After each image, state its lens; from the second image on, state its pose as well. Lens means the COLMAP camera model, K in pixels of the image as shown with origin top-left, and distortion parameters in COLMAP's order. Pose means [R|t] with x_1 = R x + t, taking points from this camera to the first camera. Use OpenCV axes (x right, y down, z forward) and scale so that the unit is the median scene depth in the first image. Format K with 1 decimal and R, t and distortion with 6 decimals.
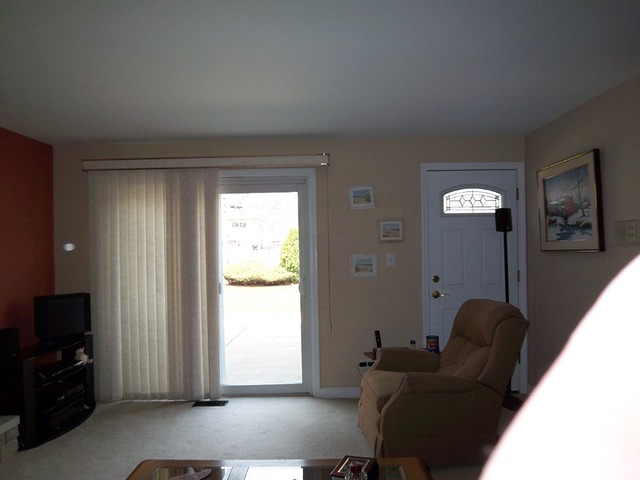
lens RADIAL K [[433.0, 0, 322.1], [0, 433.0, 247.6], [0, 0, 1]] dist [-0.003043, -0.055106]
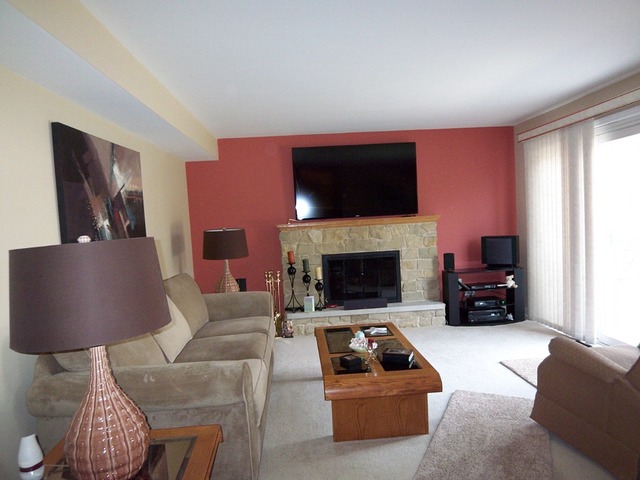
lens RADIAL K [[433.0, 0, 322.1], [0, 433.0, 247.6], [0, 0, 1]] dist [-0.003043, -0.055106]
pose [[0.066478, 0.081021, -0.994493, 0.731101], [0.052095, 0.995057, 0.084550, -0.002726], [0.996427, -0.057428, 0.061929, 0.307082]]
